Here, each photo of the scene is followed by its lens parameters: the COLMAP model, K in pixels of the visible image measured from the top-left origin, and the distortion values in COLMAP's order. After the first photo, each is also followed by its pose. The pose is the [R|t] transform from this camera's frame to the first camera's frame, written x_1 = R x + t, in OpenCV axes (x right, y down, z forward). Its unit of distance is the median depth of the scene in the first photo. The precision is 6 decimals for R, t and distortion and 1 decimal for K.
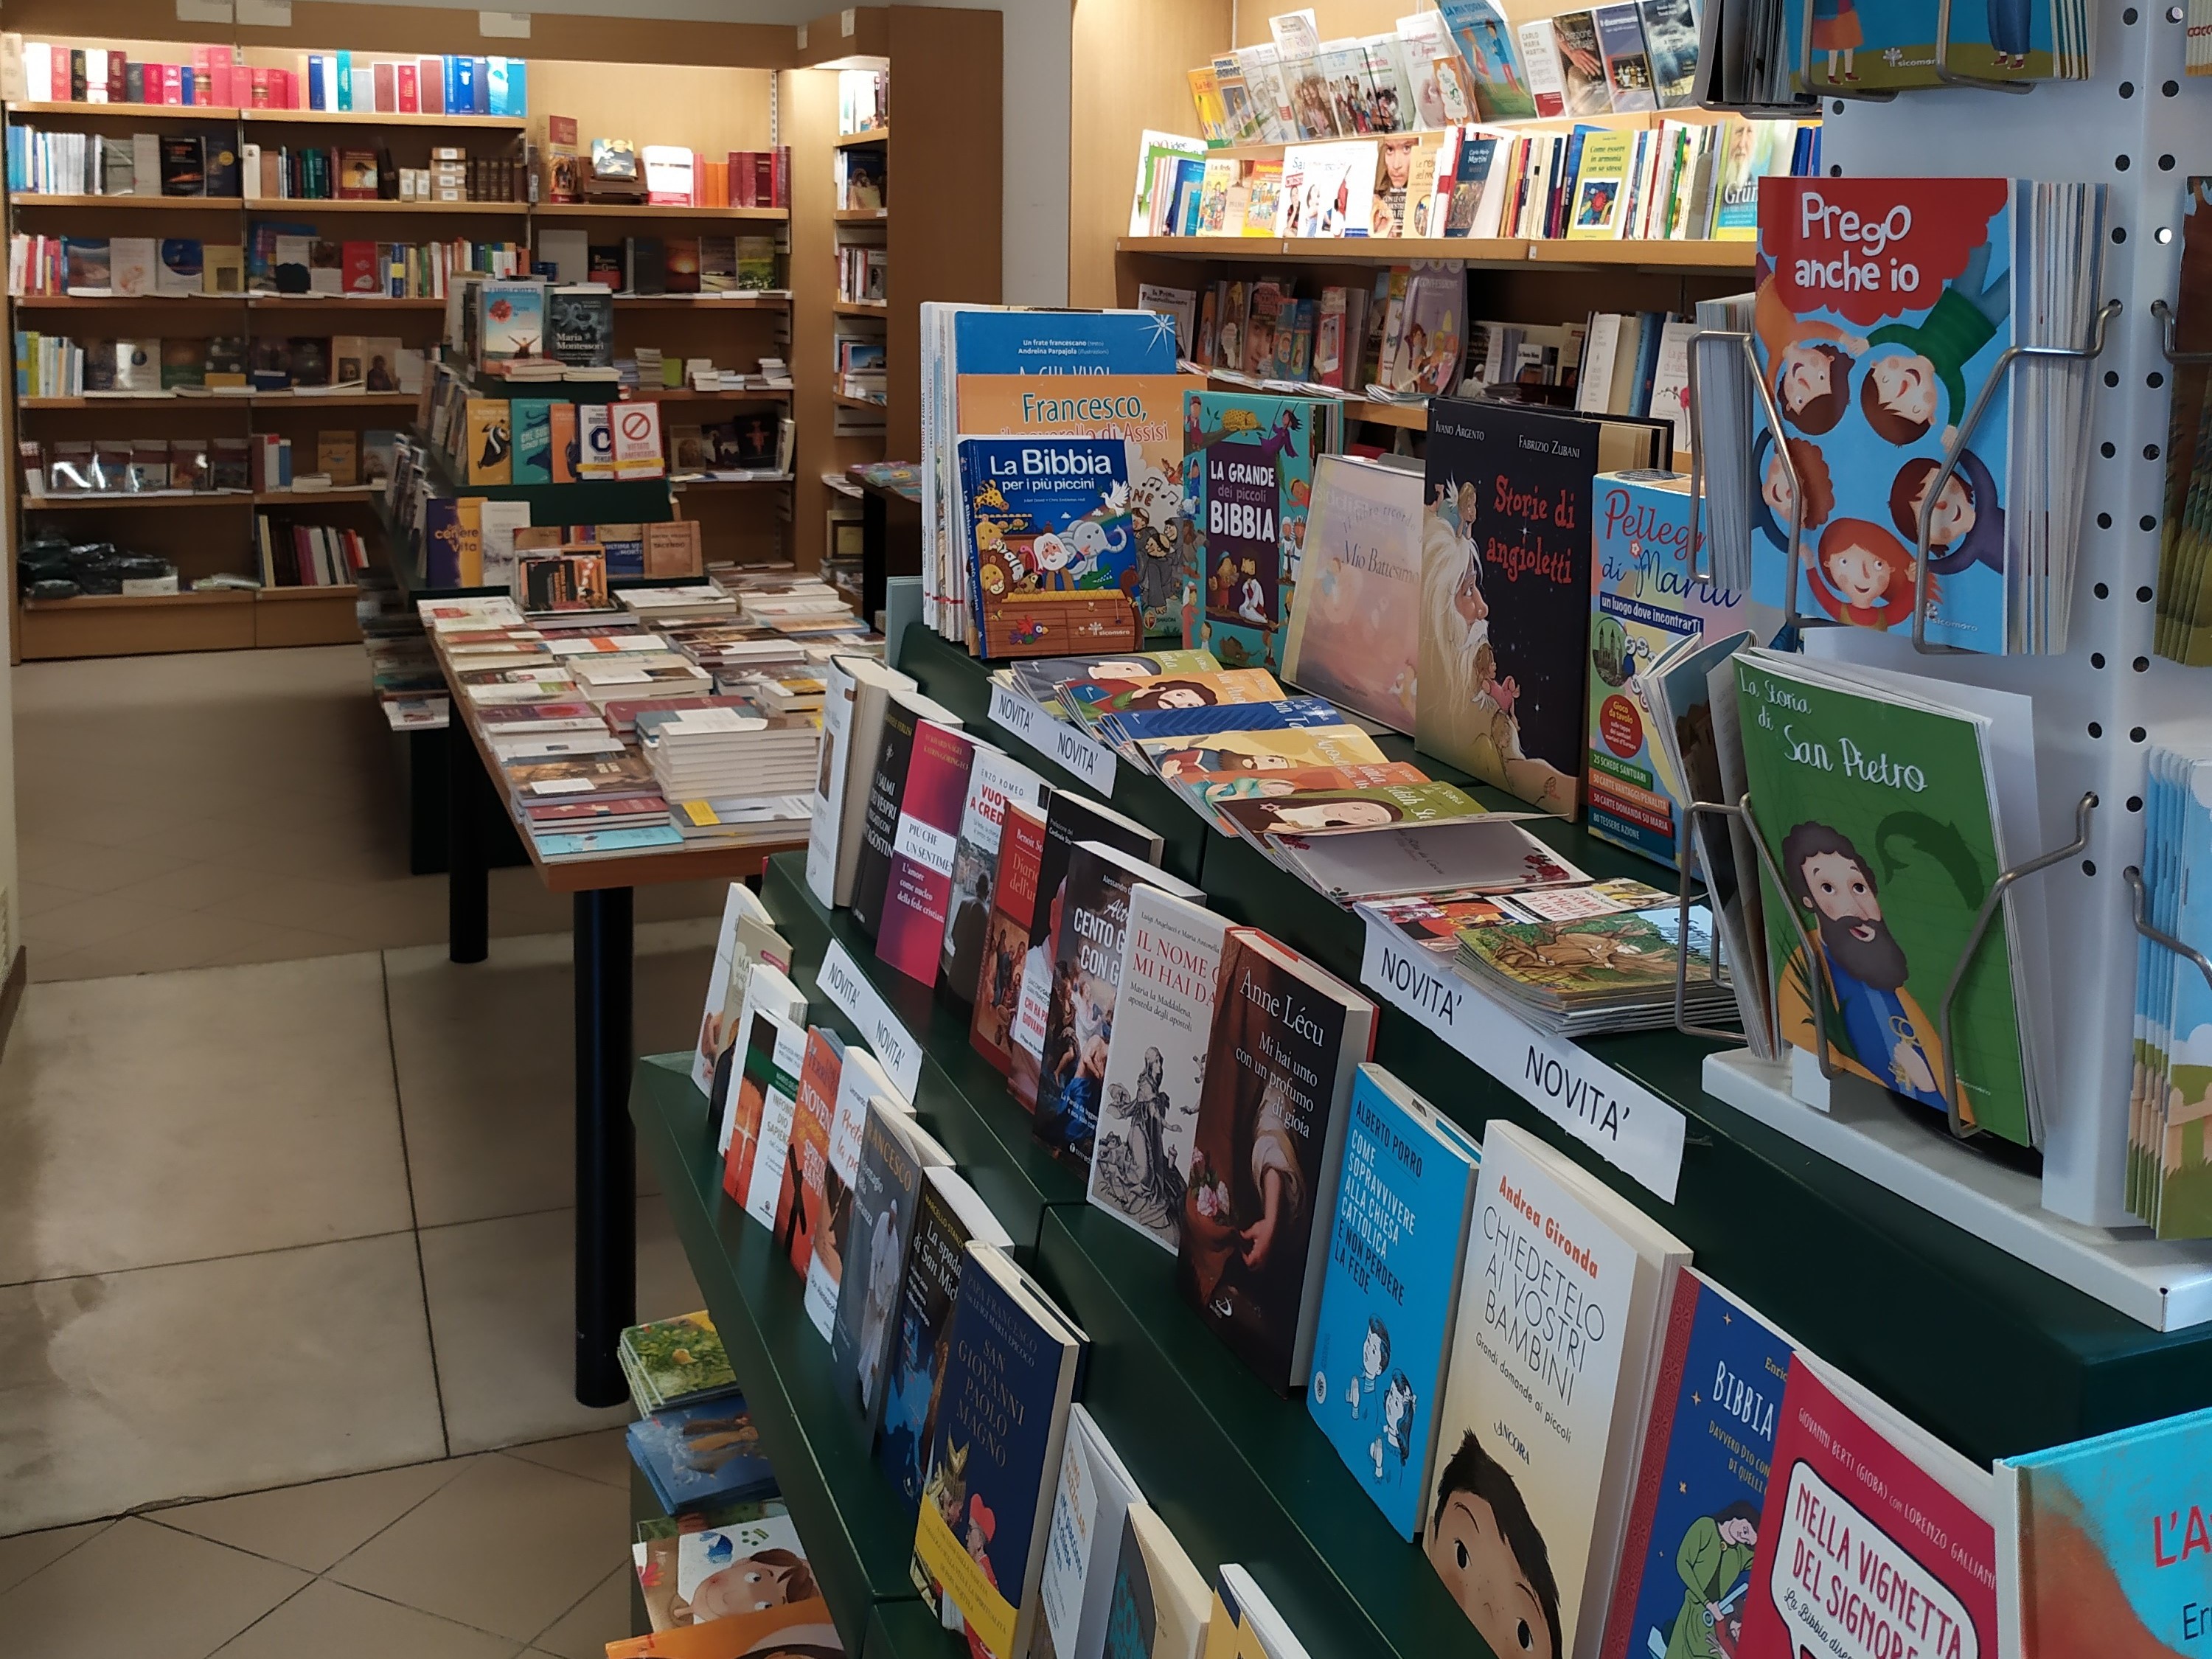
lens RADIAL K [[2289.5, 0, 1102.1], [0, 2289.5, 448.2], [0, 0, 1]] dist [0.053307, 0.018476]
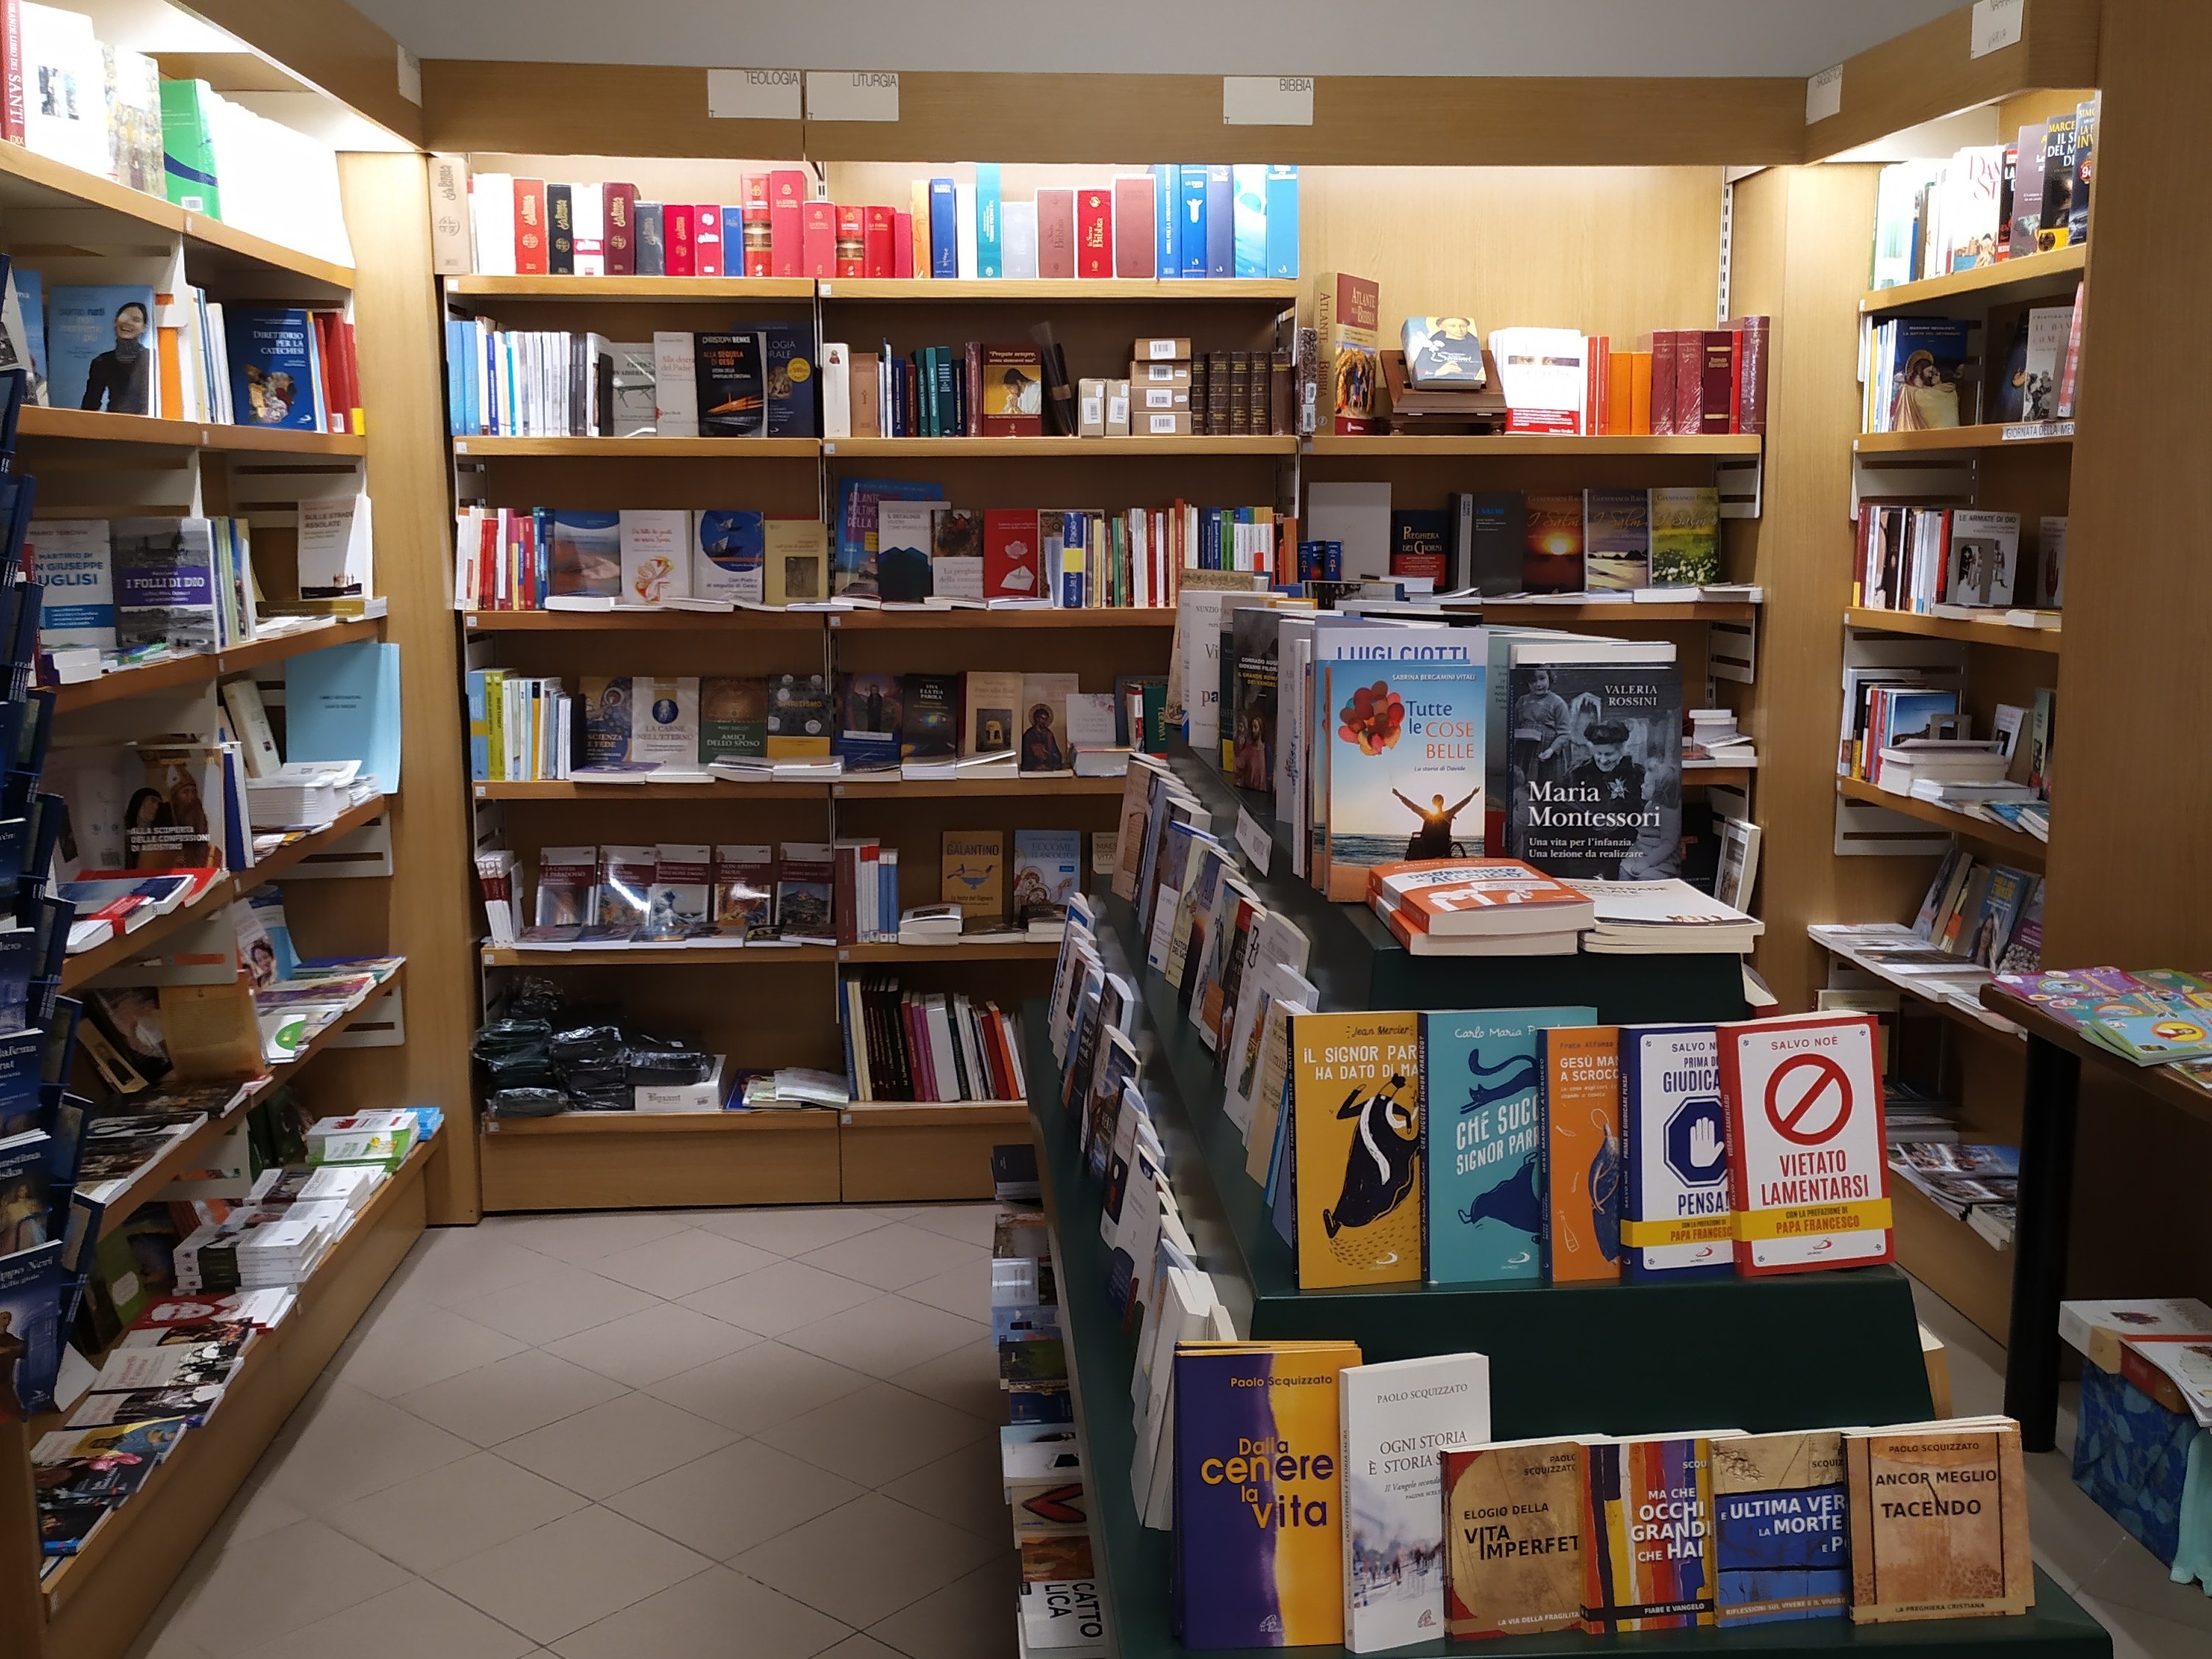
lens RADIAL K [[2177.0, 0, 1106.0], [0, 2177.0, 829.5], [0, 0, 1]] dist [0.049505, 0.006643]
pose [[0.962103, 0.026850, -0.271360, -0.151612], [-0.009920, 0.997928, 0.063568, -0.045452], [0.272504, -0.058467, 0.960376, 0.484806]]
